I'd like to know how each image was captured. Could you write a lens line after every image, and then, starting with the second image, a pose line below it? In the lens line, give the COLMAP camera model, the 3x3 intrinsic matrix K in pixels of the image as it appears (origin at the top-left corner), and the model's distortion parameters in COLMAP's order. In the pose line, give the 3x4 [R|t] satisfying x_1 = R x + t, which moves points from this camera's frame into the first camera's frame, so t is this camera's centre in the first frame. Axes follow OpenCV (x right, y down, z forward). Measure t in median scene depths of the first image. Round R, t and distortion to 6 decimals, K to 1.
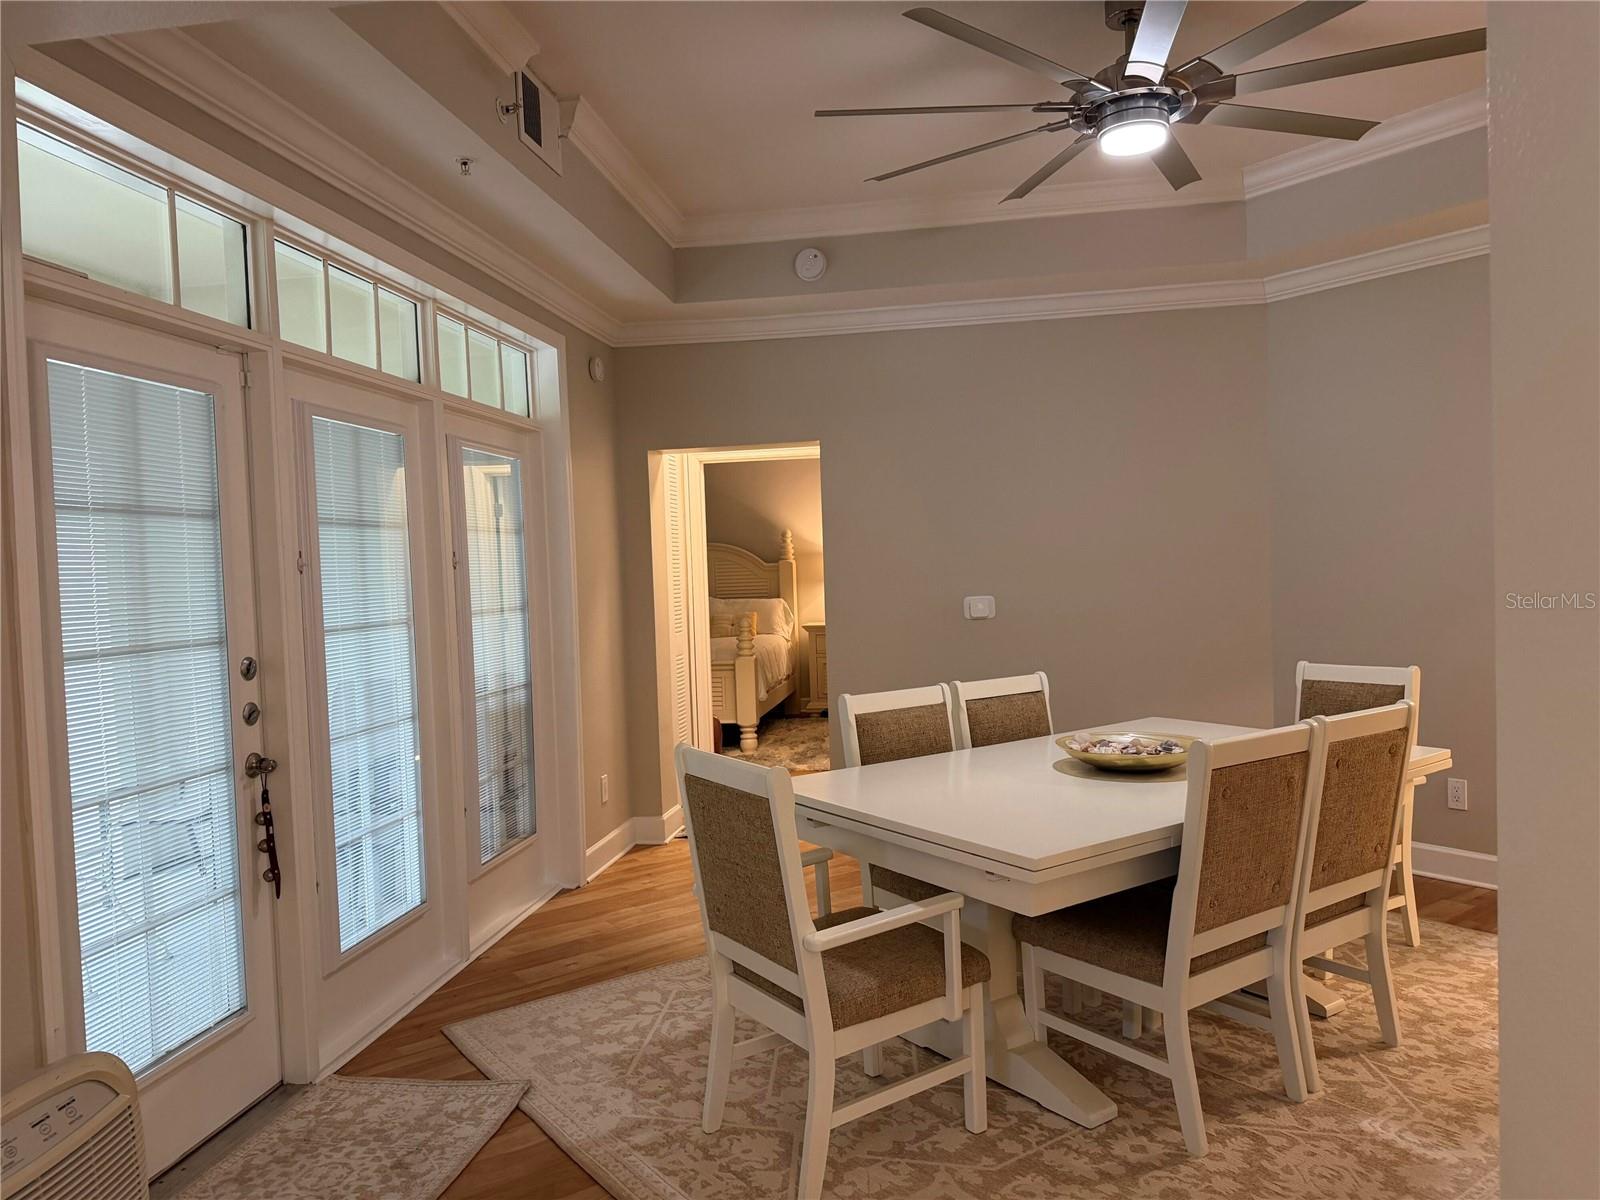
lens RADIAL K [[1123.1, 0, 802.5], [0, 1123.1, 605.9], [0, 0, 1]] dist [0.033716, -0.039986]
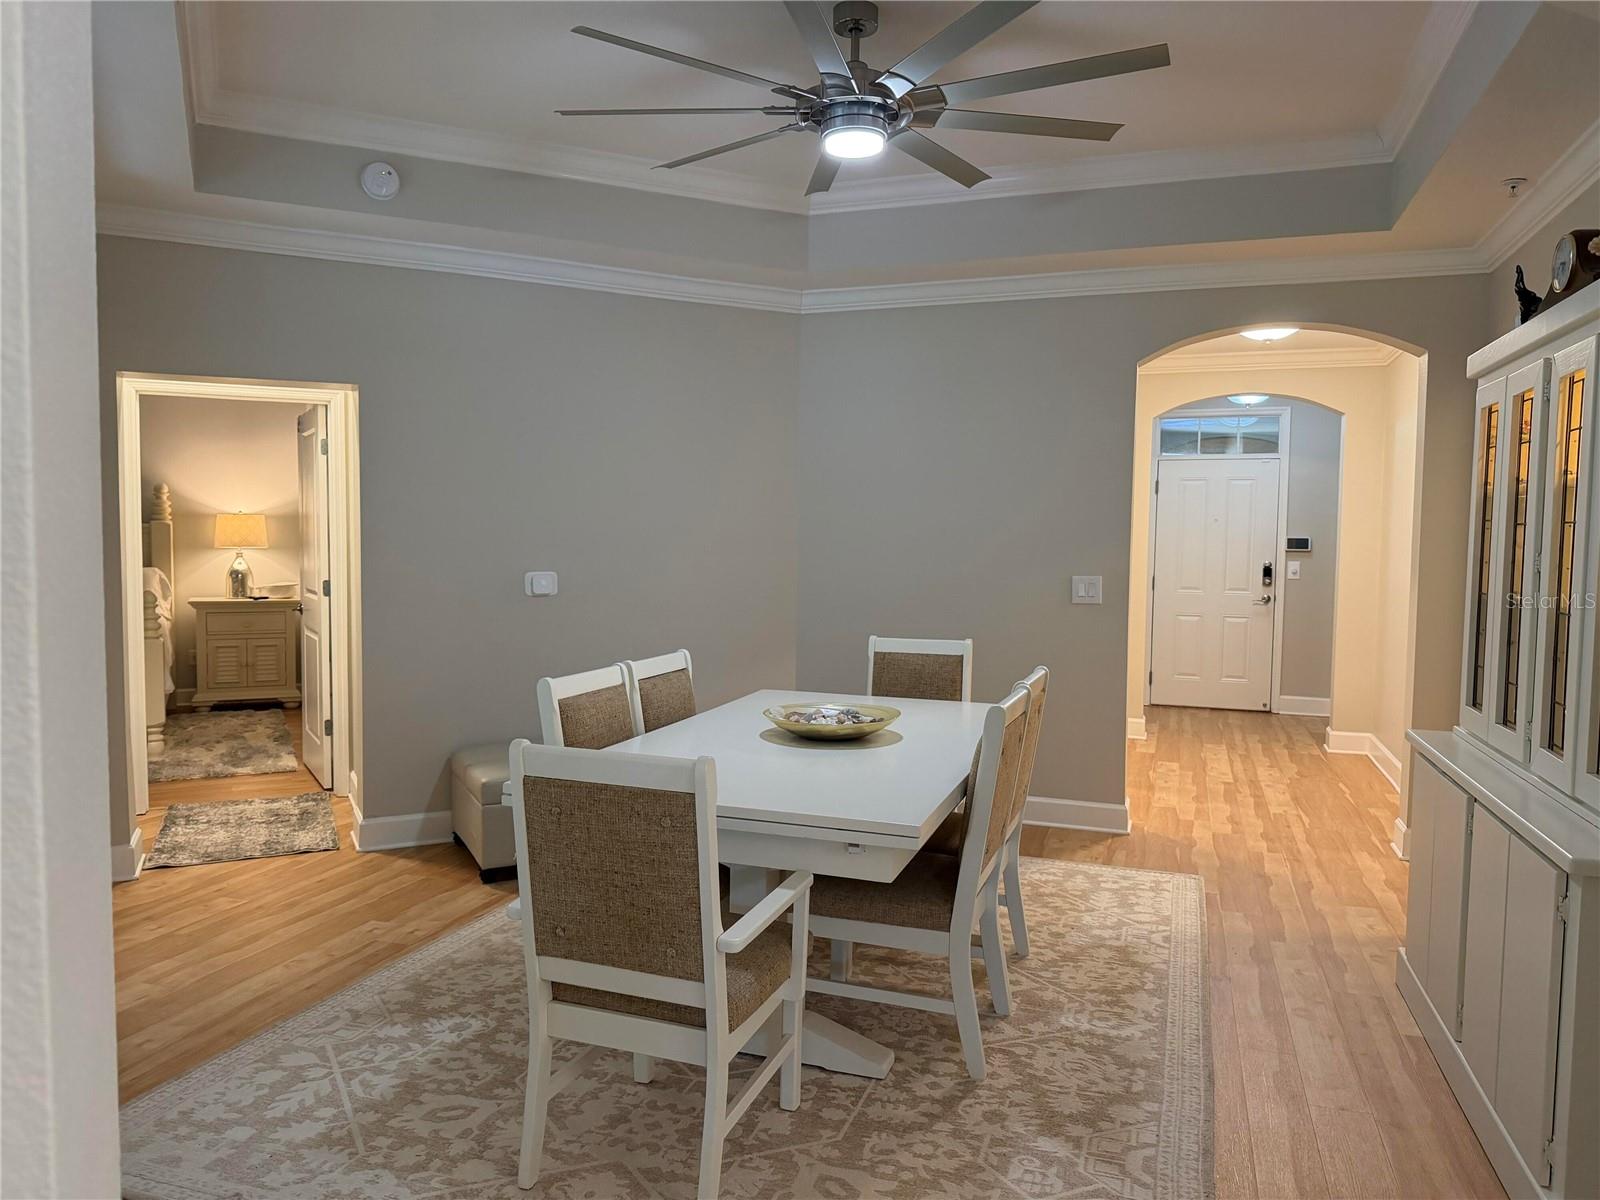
lens RADIAL K [[1121.4, 0, 800.0], [0, 1121.4, 600.0], [0, 0, 1]] dist [0.121474, -0.215540]
pose [[0.817217, 0.010199, 0.576240, -0.351378], [-0.018392, 0.999796, 0.008388, 0.005466], [-0.576037, -0.017454, 0.817237, 0.148803]]
